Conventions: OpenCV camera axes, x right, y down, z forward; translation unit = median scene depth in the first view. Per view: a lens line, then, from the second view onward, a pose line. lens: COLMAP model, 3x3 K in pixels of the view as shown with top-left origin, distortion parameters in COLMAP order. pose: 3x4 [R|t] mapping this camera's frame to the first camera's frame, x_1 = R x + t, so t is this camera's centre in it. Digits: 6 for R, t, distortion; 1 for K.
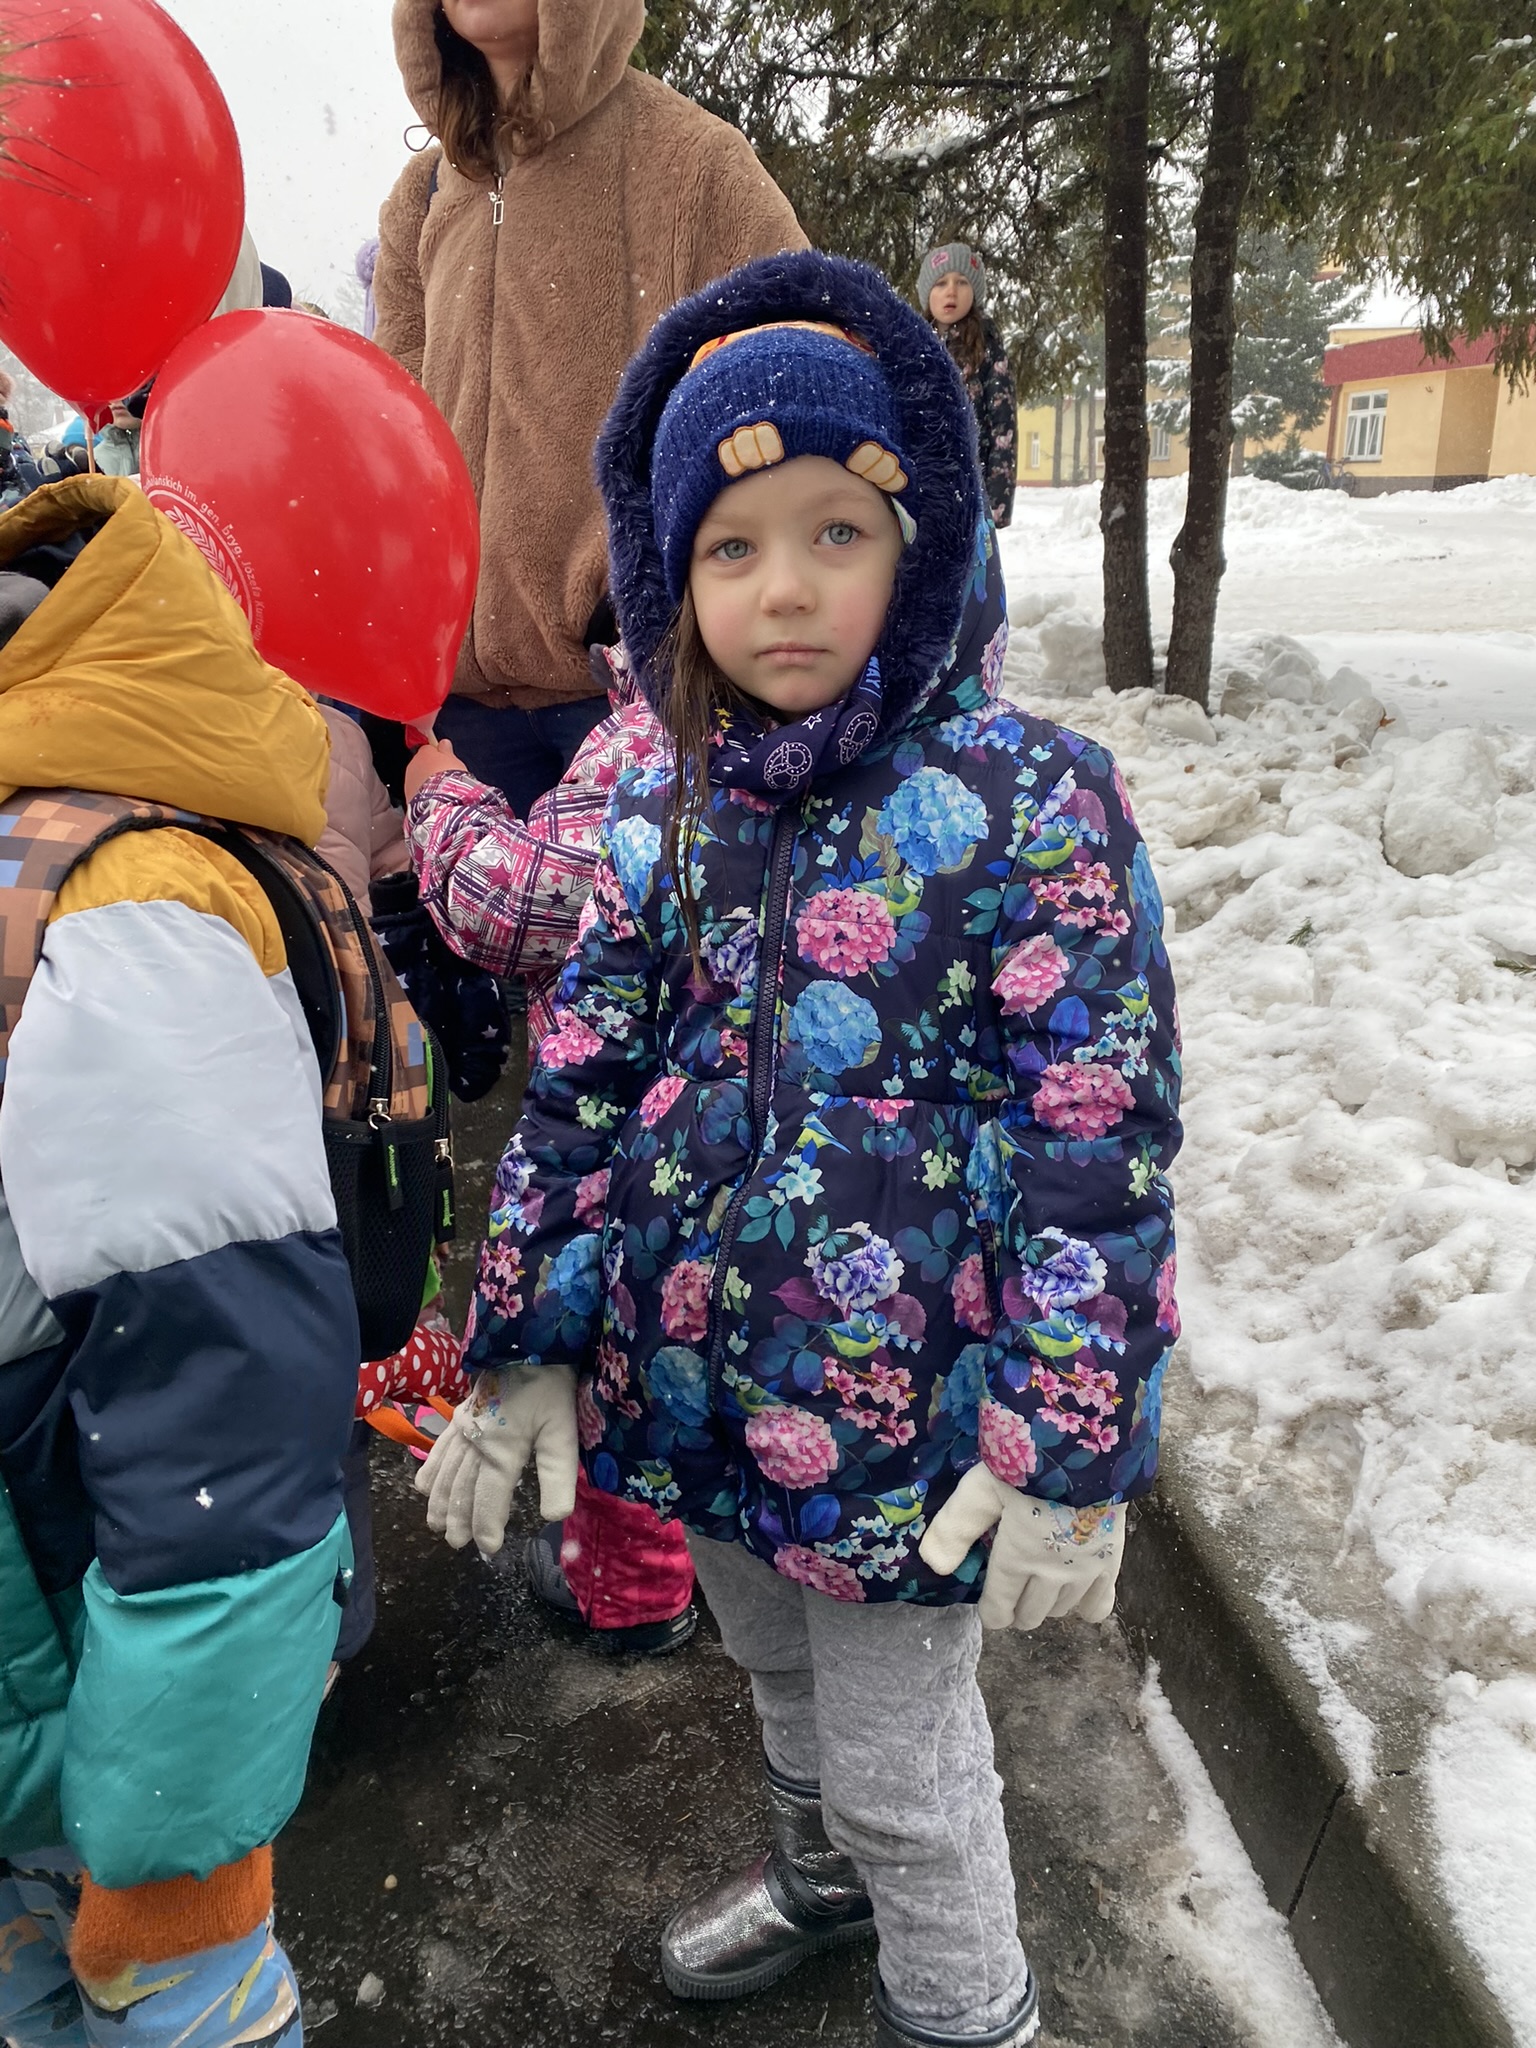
lens RADIAL K [[1562.4, 0, 768.0], [0, 1562.4, 1024.0], [0, 0, 1]] dist [-0.002601, -0.001125]
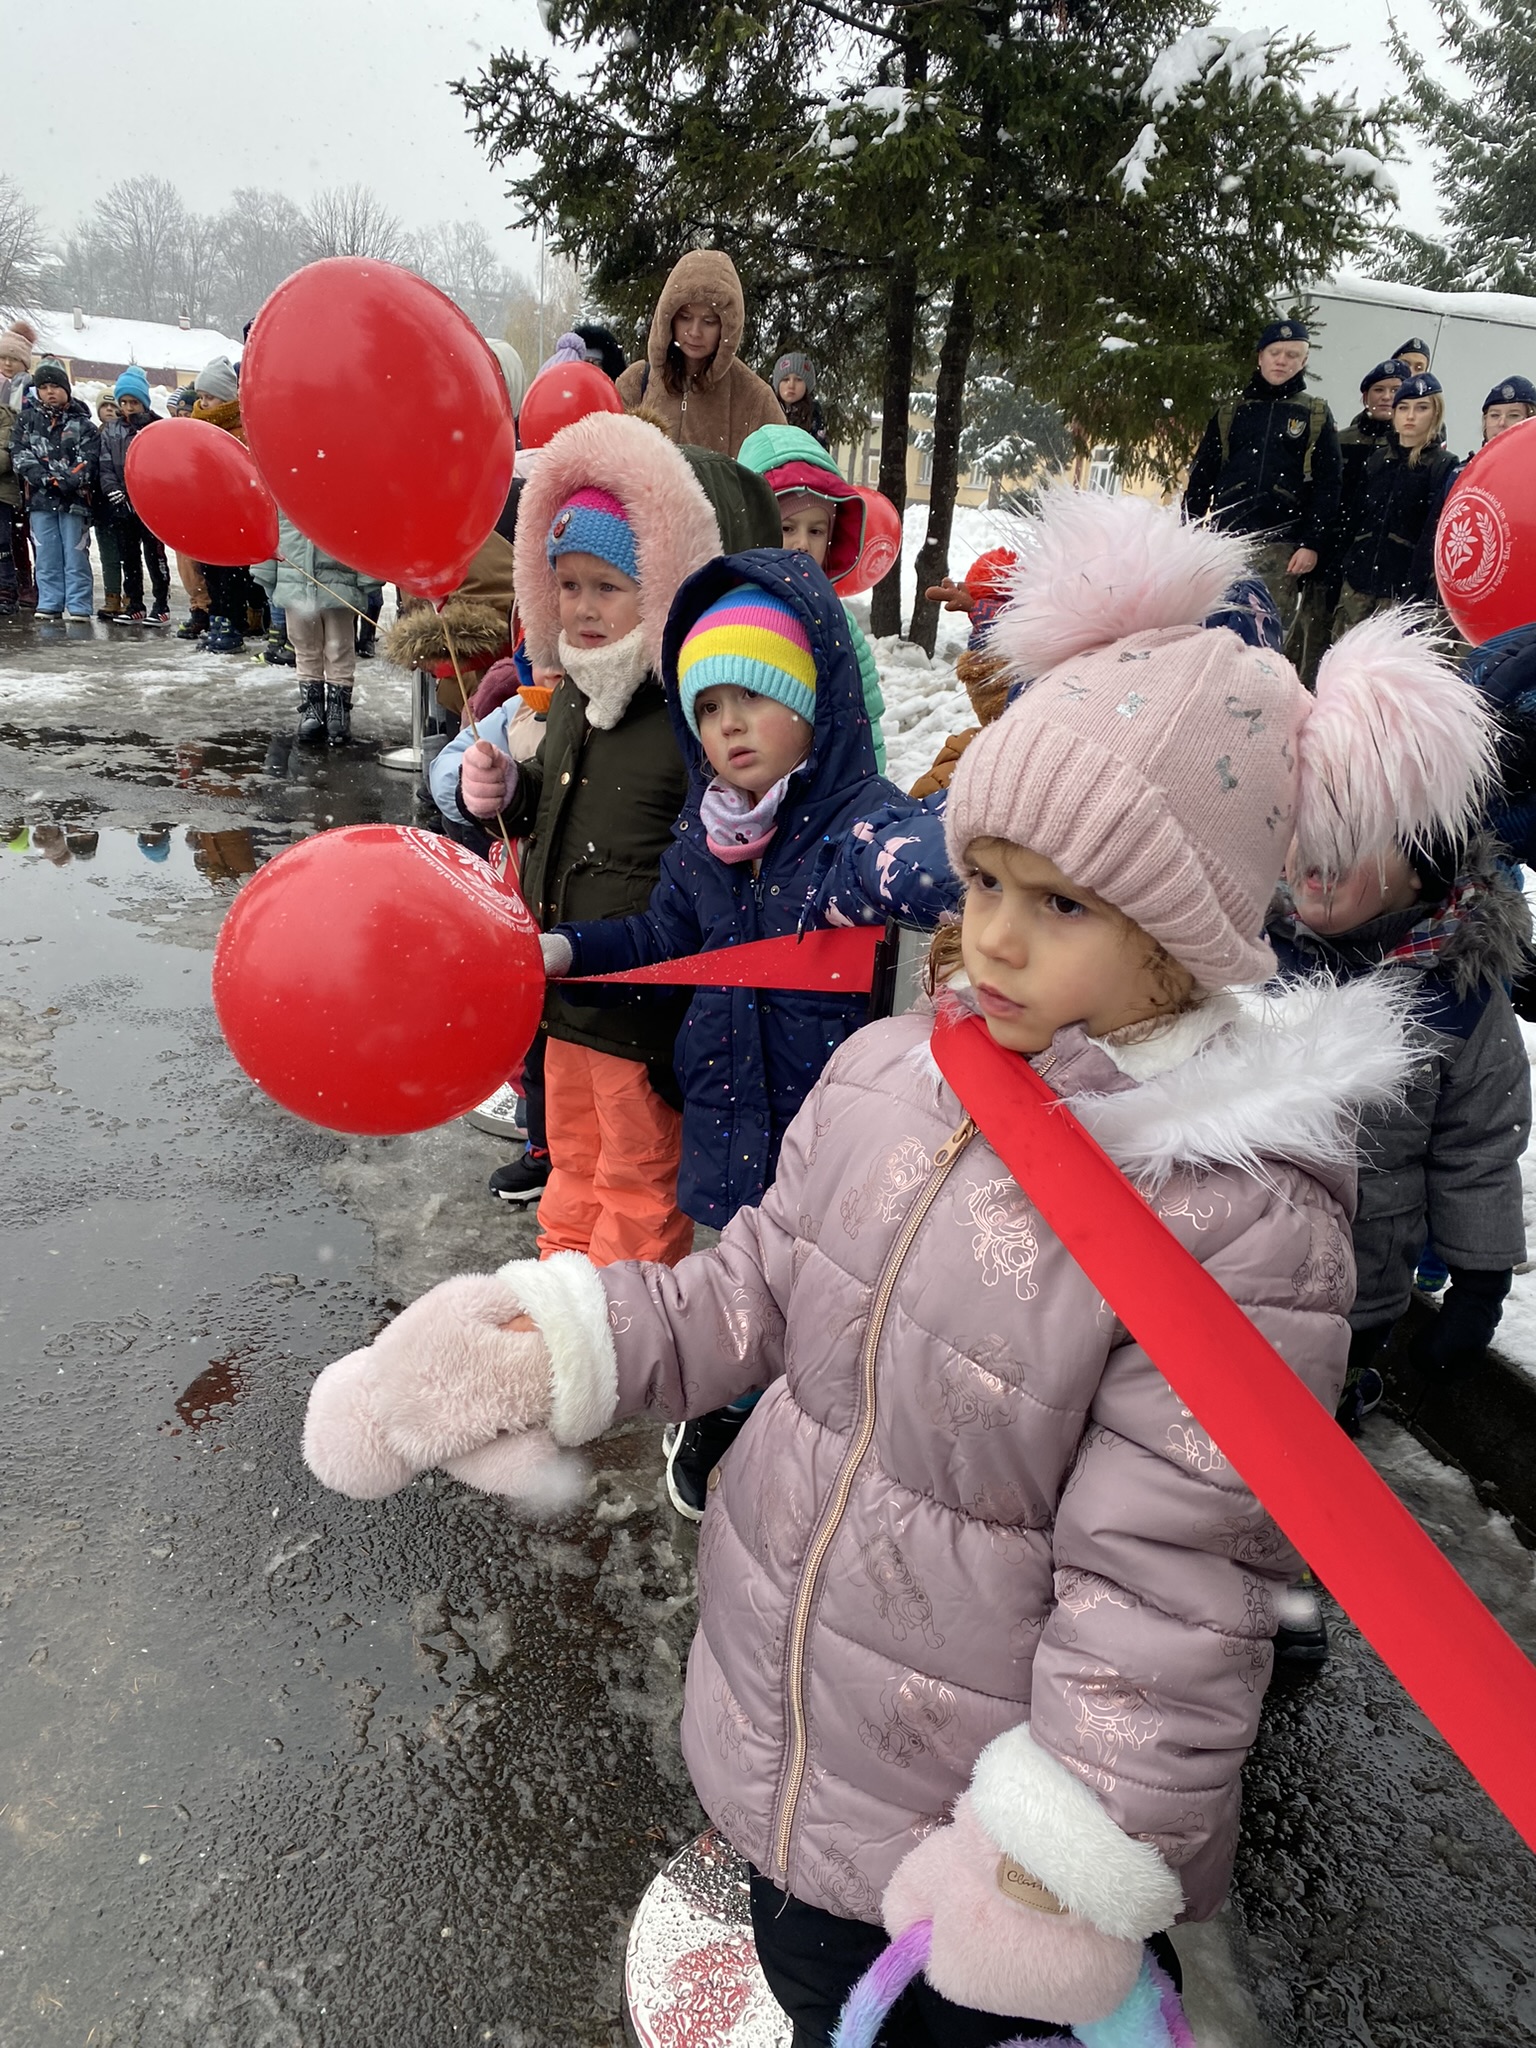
lens RADIAL K [[1533.6, 0, 768.0], [0, 1533.6, 1024.0], [0, 0, 1]] dist [0.003581, 0.001231]
pose [[0.985797, 0.052748, 0.159441, -0.099545], [-0.054248, 0.998515, 0.005069, 0.150329], [-0.158937, -0.013646, 0.987194, -0.459348]]
